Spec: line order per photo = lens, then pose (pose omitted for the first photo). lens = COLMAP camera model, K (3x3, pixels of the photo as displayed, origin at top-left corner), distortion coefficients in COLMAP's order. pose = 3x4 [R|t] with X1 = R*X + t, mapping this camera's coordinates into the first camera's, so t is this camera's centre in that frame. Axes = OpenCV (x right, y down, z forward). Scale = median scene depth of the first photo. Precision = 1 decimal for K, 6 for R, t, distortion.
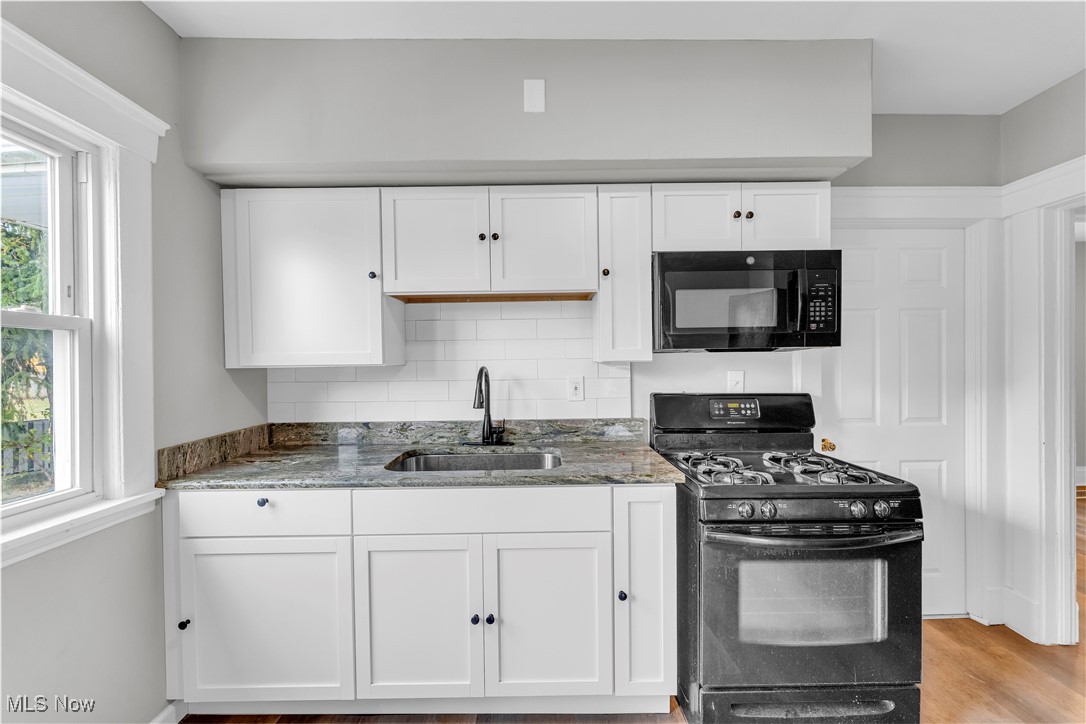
lens RADIAL K [[427.4, 0, 547.1], [0, 427.4, 363.4], [0, 0, 1]] dist [-0.003010, -0.000135]
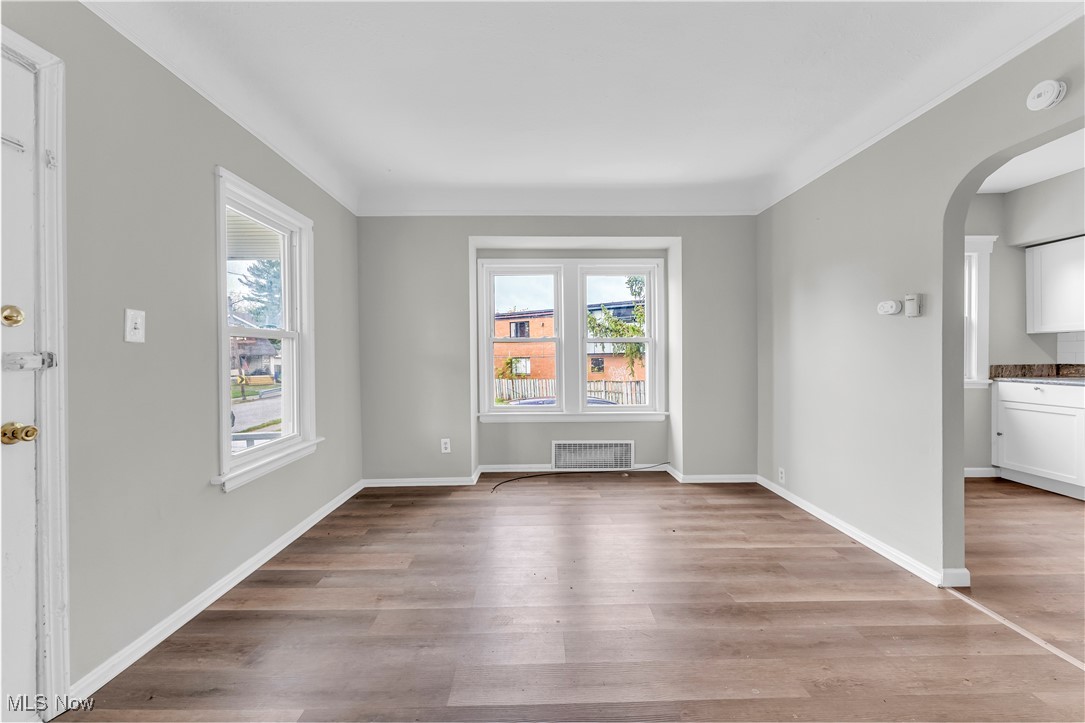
lens RADIAL K [[430.9, 0, 542.5], [0, 430.9, 361.5], [0, 0, 1]] dist [0.000955, -0.000094]
pose [[0.000645, 0.026653, -0.999645, 1.329625], [0.005411, 0.999630, 0.026656, 0.077771], [0.999985, -0.005426, 0.000501, -1.342876]]
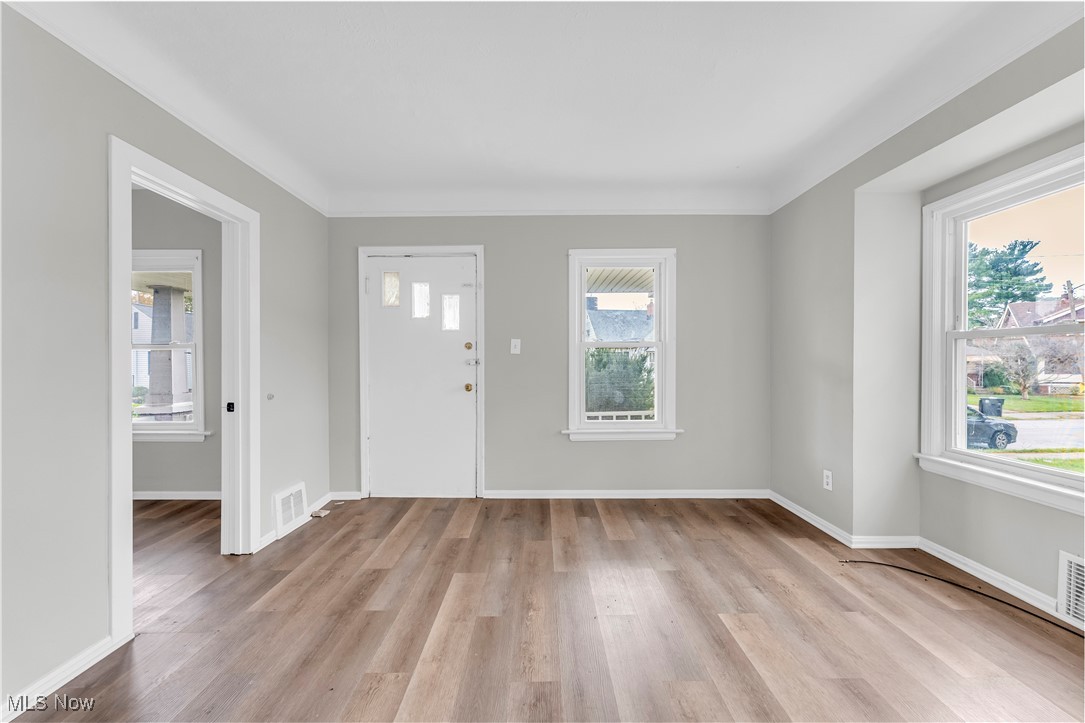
lens RADIAL K [[430.9, 0, 542.5], [0, 430.9, 361.5], [0, 0, 1]] dist [0.000955, -0.000094]
pose [[-0.999824, 0.012098, 0.014342, -5.204752], [0.012143, 0.999922, 0.003045, 0.140483], [-0.014304, 0.003219, -0.999893, 5.539778]]
